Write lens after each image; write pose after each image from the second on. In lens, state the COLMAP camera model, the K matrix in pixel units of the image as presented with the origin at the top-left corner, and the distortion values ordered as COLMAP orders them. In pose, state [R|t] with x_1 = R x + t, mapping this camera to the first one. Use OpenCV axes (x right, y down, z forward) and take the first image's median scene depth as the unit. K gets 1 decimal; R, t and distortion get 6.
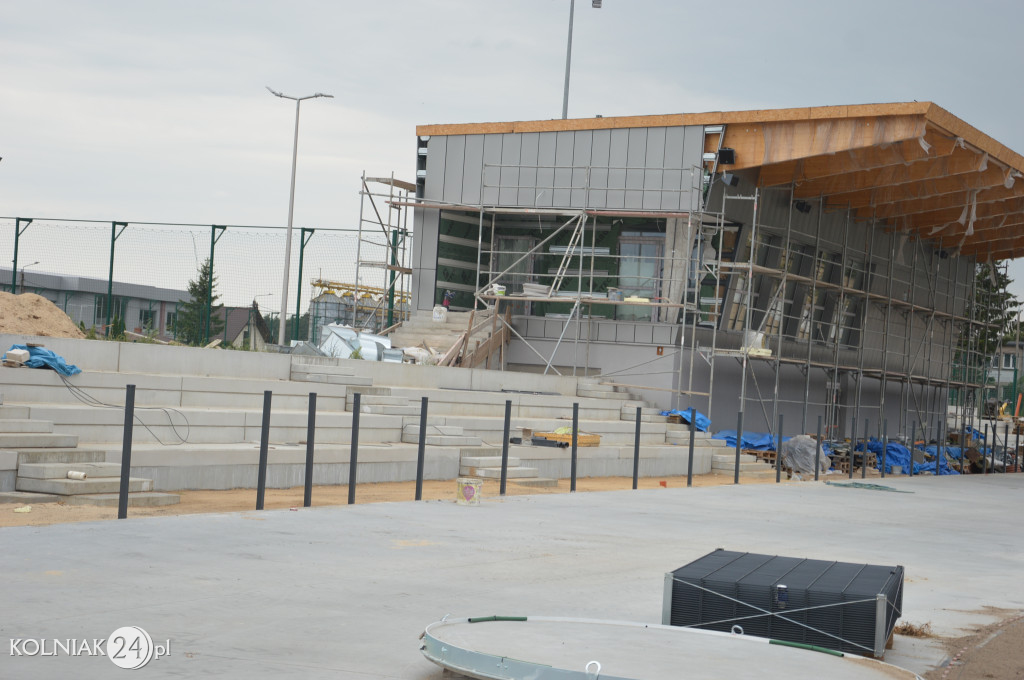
lens RADIAL K [[2138.0, 0, 512.0], [0, 2138.0, 340.0], [0, 0, 1]] dist [0.339513, 0.009021]
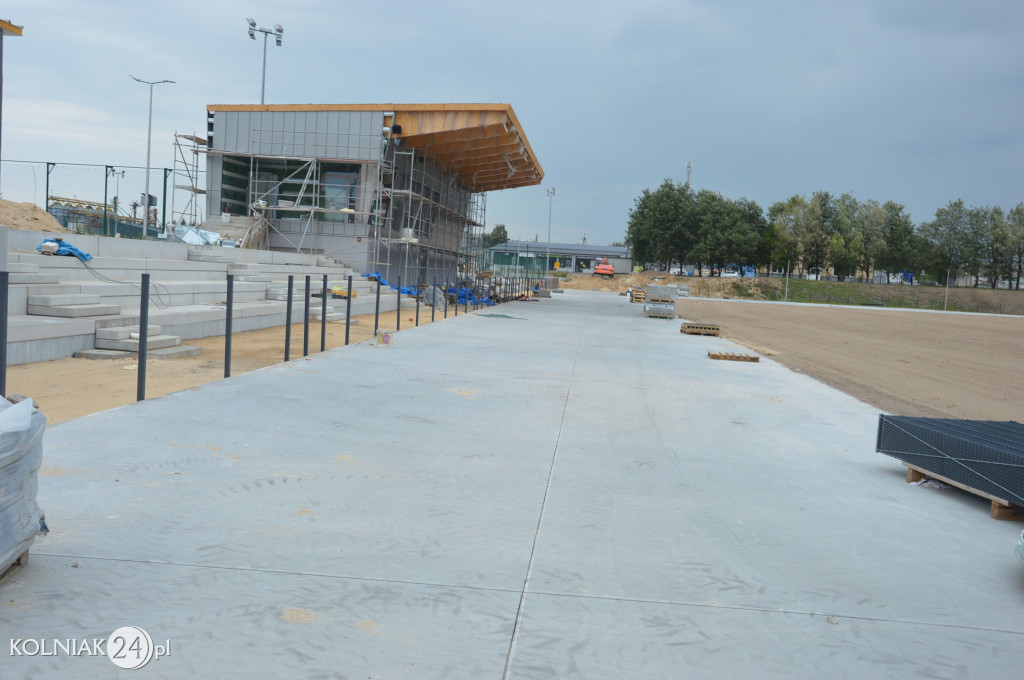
lens RADIAL K [[1052.6, 0, 512.0], [0, 1052.6, 340.0], [0, 0, 1]] dist [-0.091302, 0.330415]
pose [[0.947635, -0.026721, 0.318235, -0.088176], [-0.006490, 0.994676, 0.102844, -0.002504], [-0.319289, -0.099524, 0.942417, 0.139790]]
